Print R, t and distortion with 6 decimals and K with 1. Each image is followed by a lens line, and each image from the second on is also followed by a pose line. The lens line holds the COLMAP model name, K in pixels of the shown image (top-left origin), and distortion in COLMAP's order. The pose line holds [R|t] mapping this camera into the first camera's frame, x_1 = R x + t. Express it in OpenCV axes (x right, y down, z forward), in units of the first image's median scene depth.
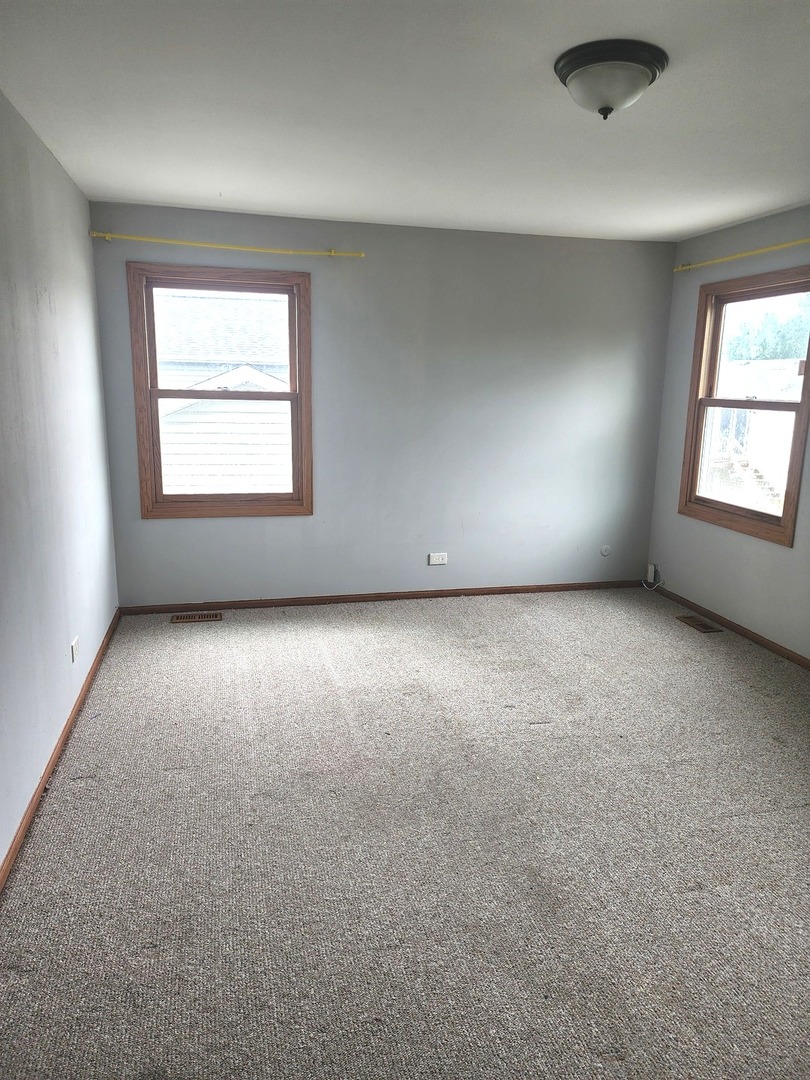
lens RADIAL K [[723.5, 0, 407.5], [0, 723.5, 534.6], [0, 0, 1]] dist [0.075201, -0.060199]
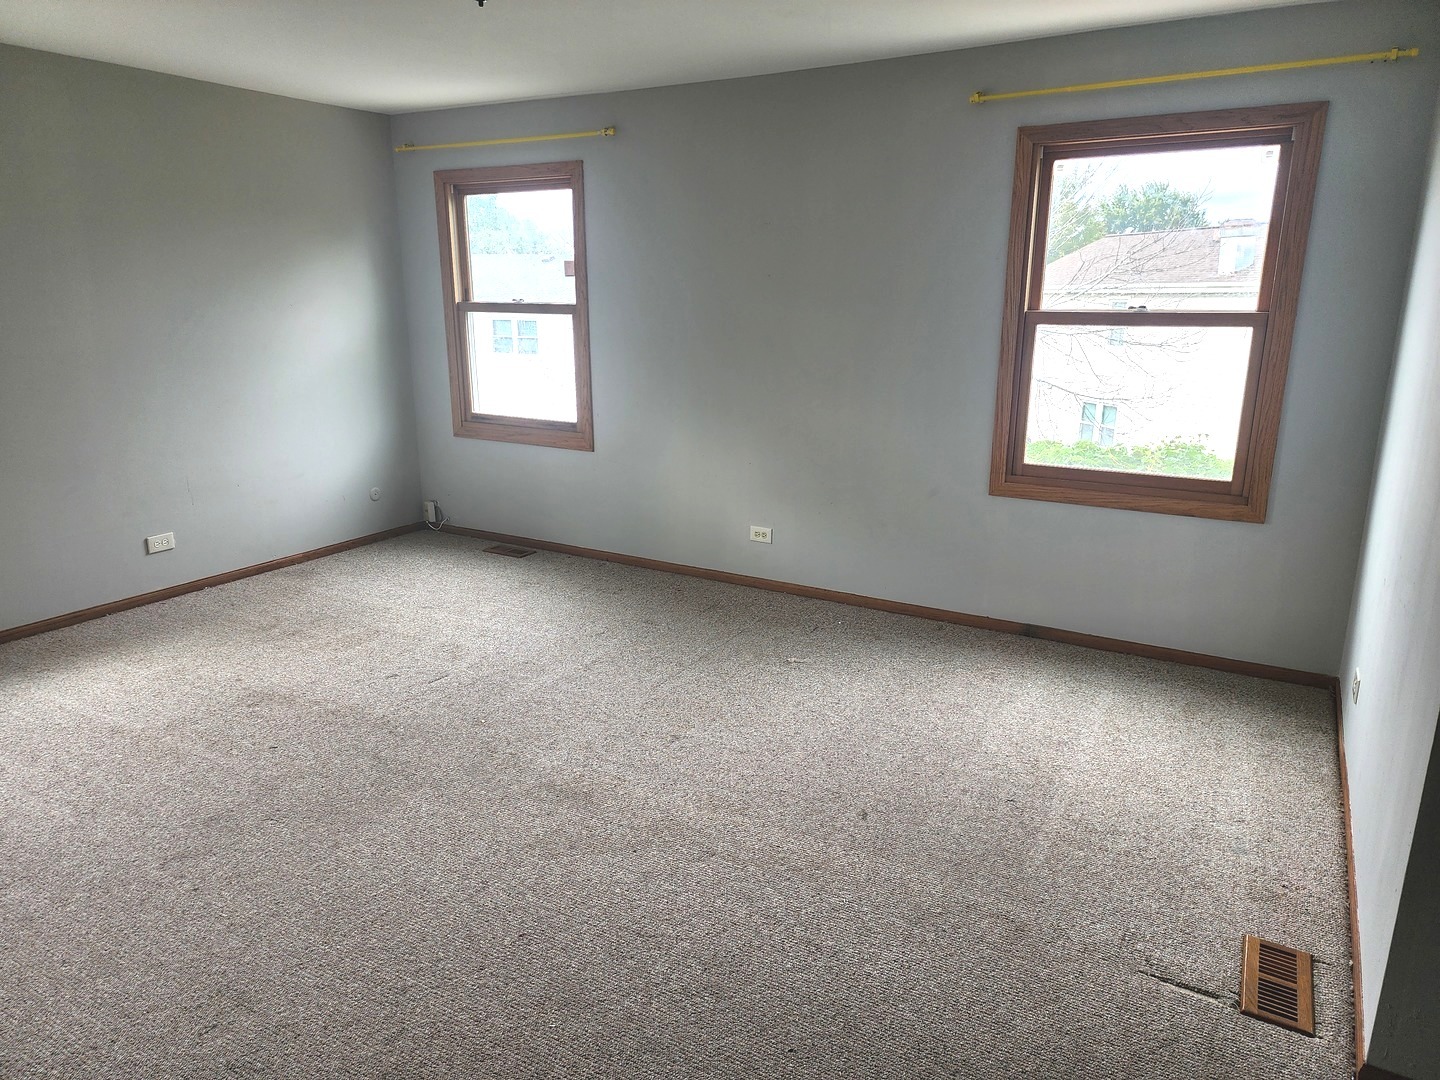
lens RADIAL K [[964.6, 0, 712.4], [0, 964.6, 542.2], [0, 0, 1]] dist [0.075201, -0.060199]
pose [[0.702458, -0.200881, 0.682788, -0.248871], [0.165899, 0.979131, 0.117388, 0.010668], [-0.692120, 0.030814, 0.721124, -0.053521]]
